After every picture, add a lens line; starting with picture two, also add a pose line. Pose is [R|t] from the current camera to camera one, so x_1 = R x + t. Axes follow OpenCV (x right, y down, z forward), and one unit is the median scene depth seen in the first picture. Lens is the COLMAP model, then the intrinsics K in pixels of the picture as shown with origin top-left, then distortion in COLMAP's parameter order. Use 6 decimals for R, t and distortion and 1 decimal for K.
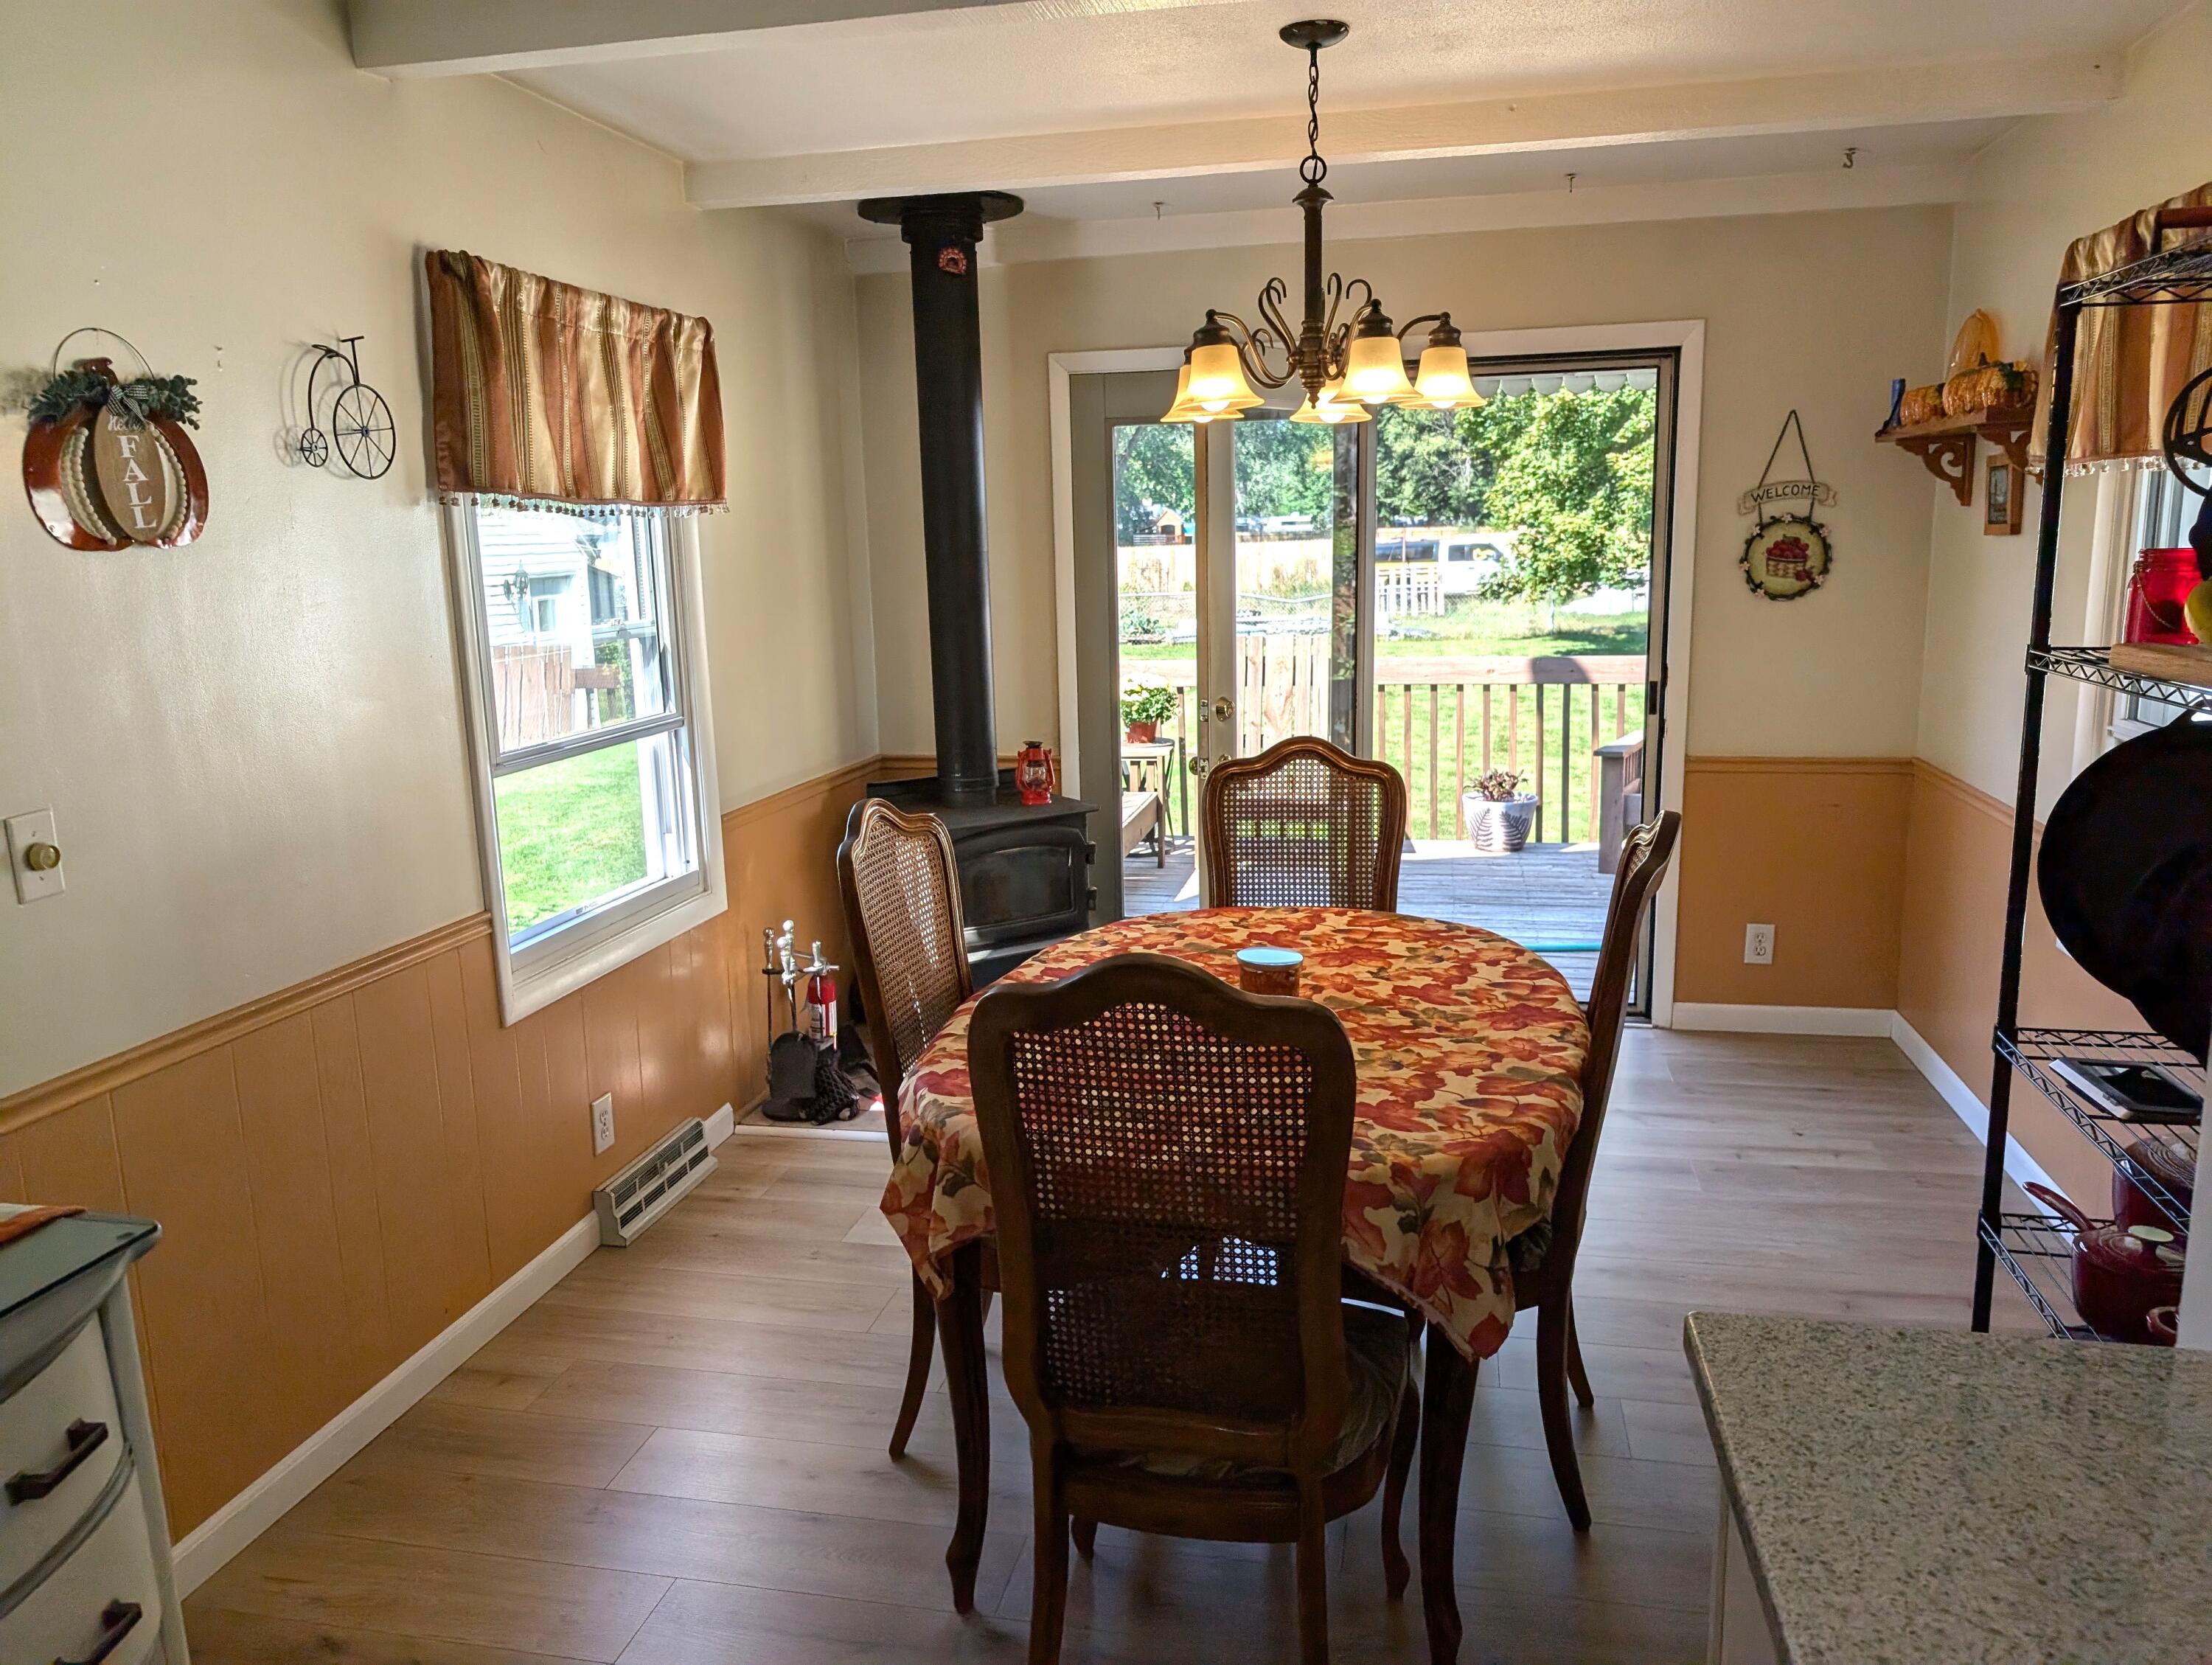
lens RADIAL K [[1594.4, 0, 1106.0], [0, 1594.4, 832.5], [0, 0, 1]] dist [-0.004029, -0.006193]
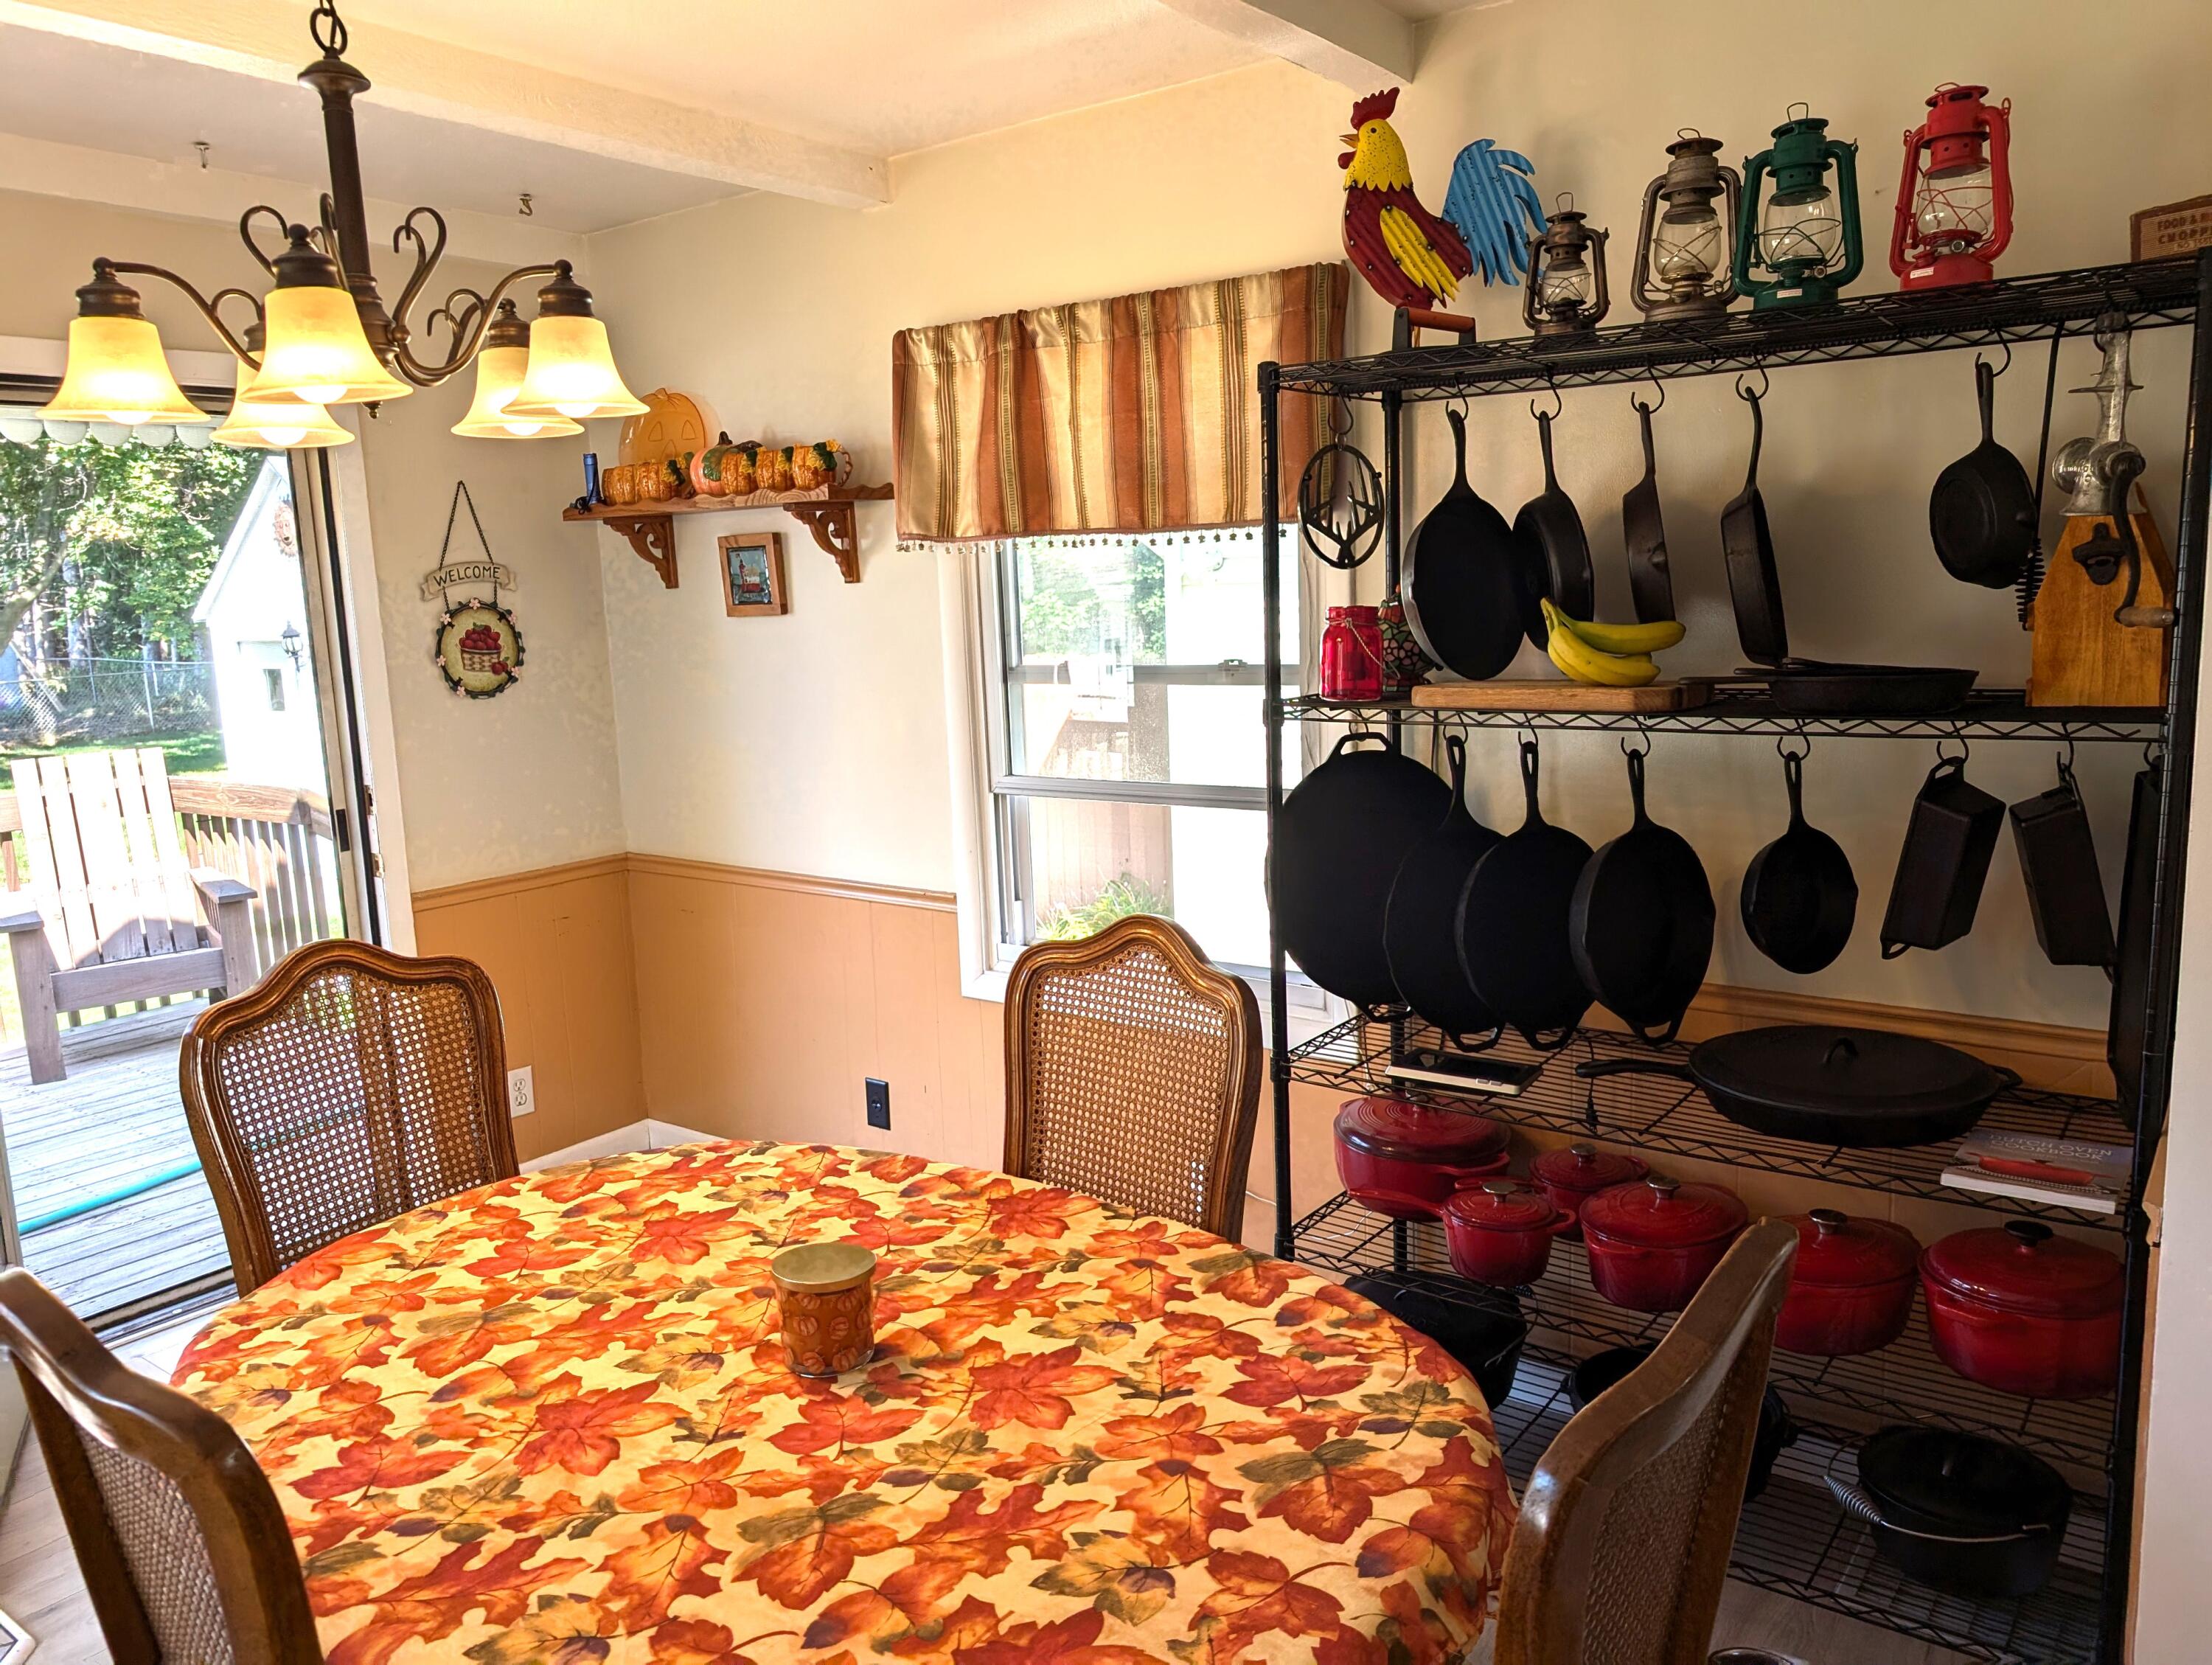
lens RADIAL K [[1587.3, 0, 1083.1], [0, 1587.3, 821.8], [0, 0, 1]] dist [0.013508, -0.008204]
pose [[0.419249, -0.131179, 0.898344, -0.319858], [0.196080, 0.979236, 0.051482, -0.085157], [-0.886444, 0.154563, 0.436265, 0.484894]]
